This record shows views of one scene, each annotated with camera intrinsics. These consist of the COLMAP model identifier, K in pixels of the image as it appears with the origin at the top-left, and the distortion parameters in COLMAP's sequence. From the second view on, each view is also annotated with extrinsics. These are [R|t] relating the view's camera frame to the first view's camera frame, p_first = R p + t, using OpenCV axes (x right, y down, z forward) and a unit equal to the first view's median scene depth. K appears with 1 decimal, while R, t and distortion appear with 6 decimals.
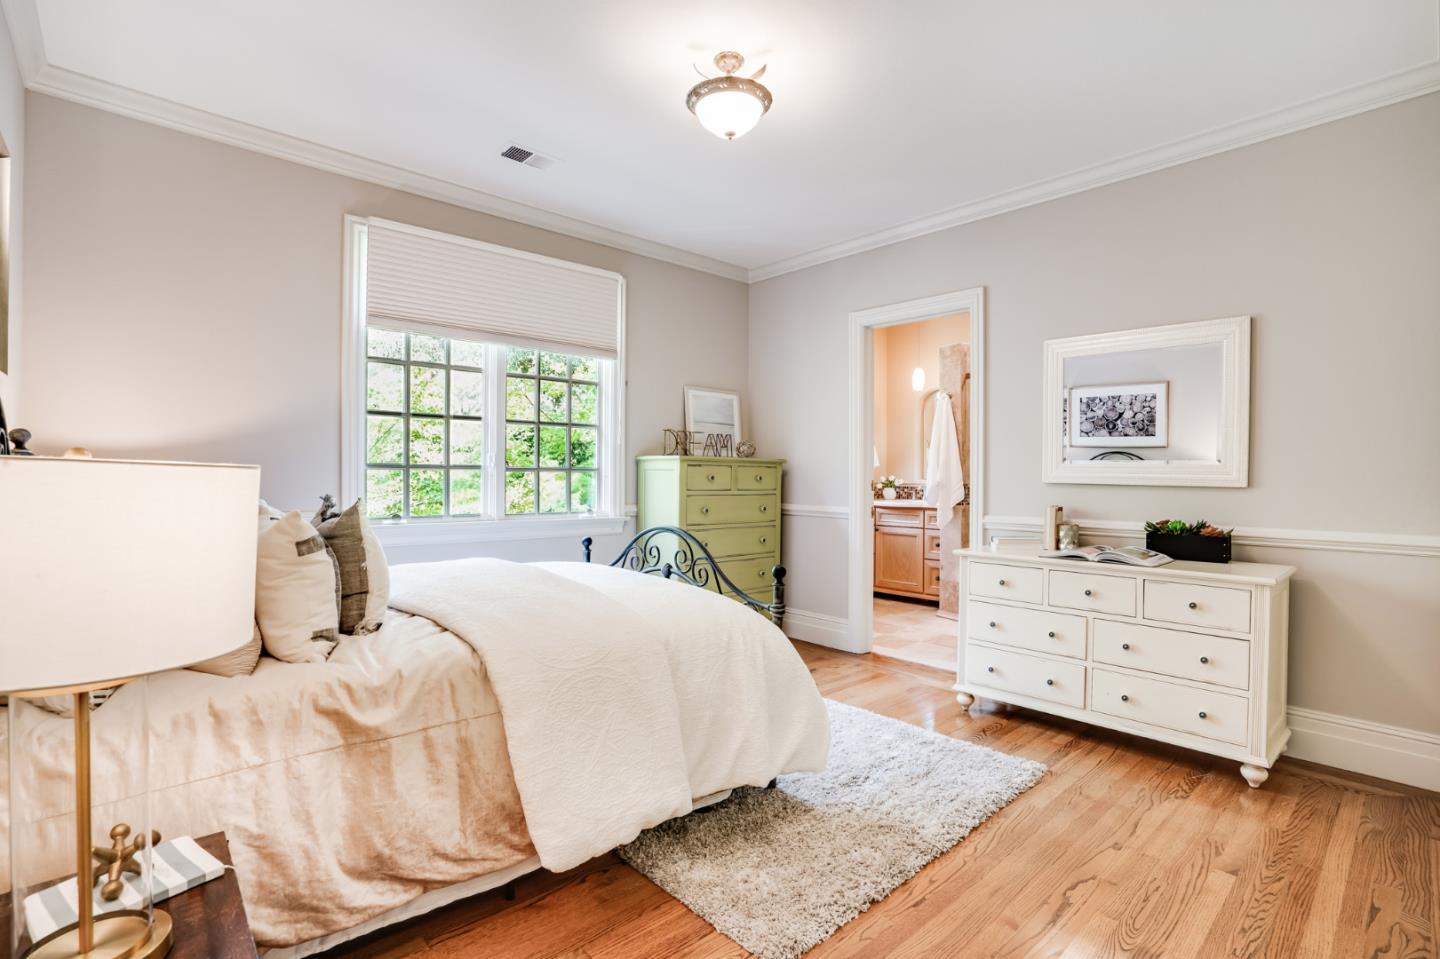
lens RADIAL K [[668.9, 0, 720.0], [0, 668.9, 479.5], [0, 0, 1]] dist [-0.059631, 0.026170]
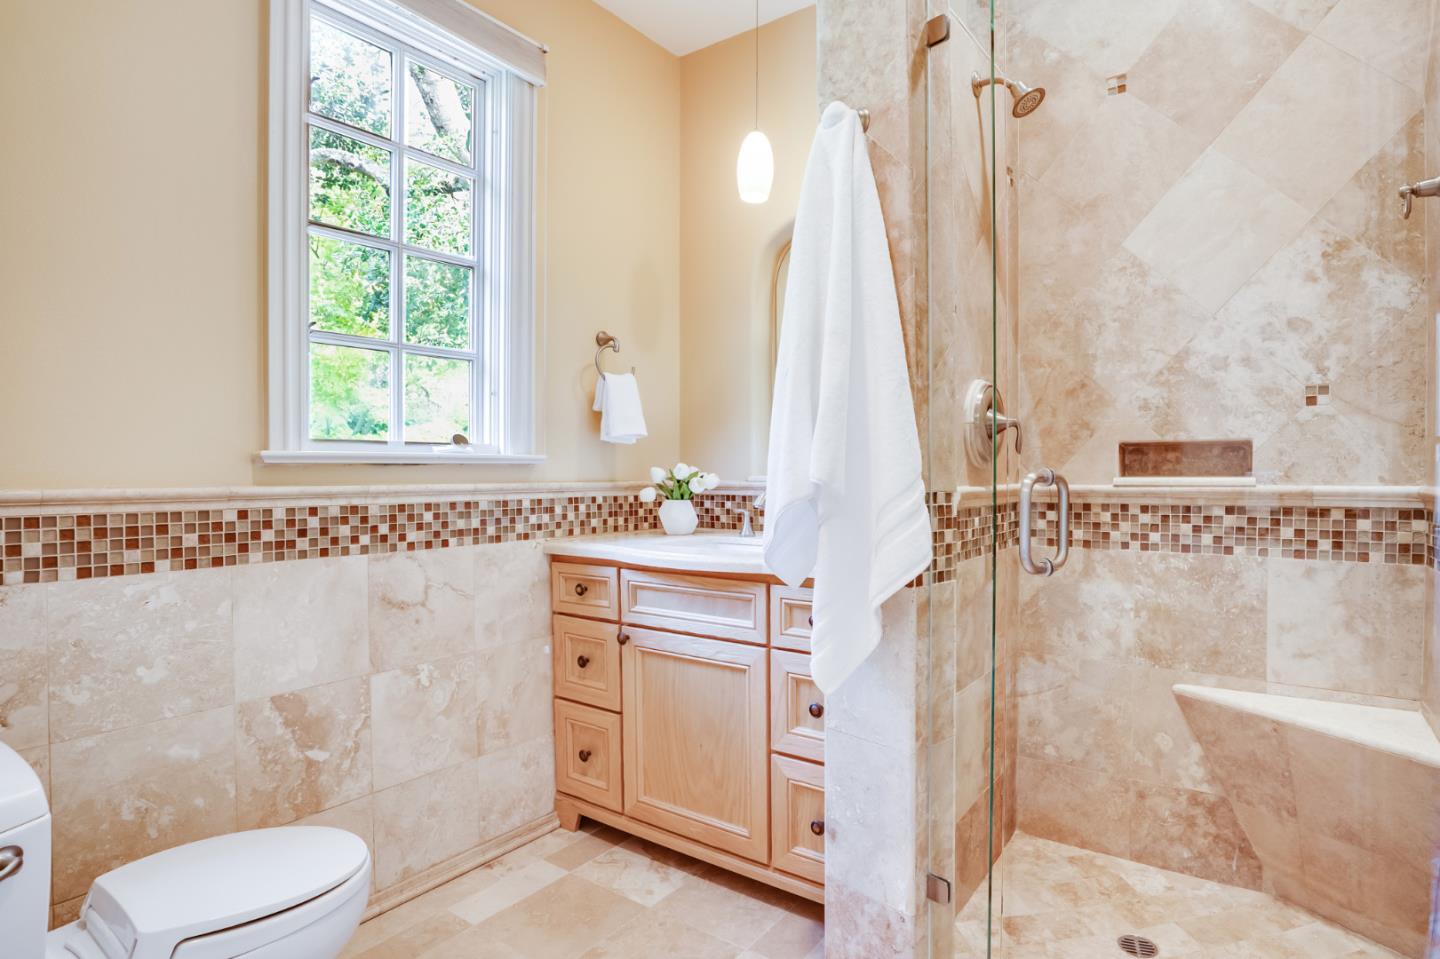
lens RADIAL K [[773.7, 0, 720.0], [0, 773.7, 479.5], [0, 0, 1]] dist [0.000062, 0.046089]
pose [[0.980138, -0.011033, 0.198009, 0.220269], [0.010369, 0.999937, 0.004390, 0.000335], [-0.198045, -0.002250, 0.980190, 0.675163]]
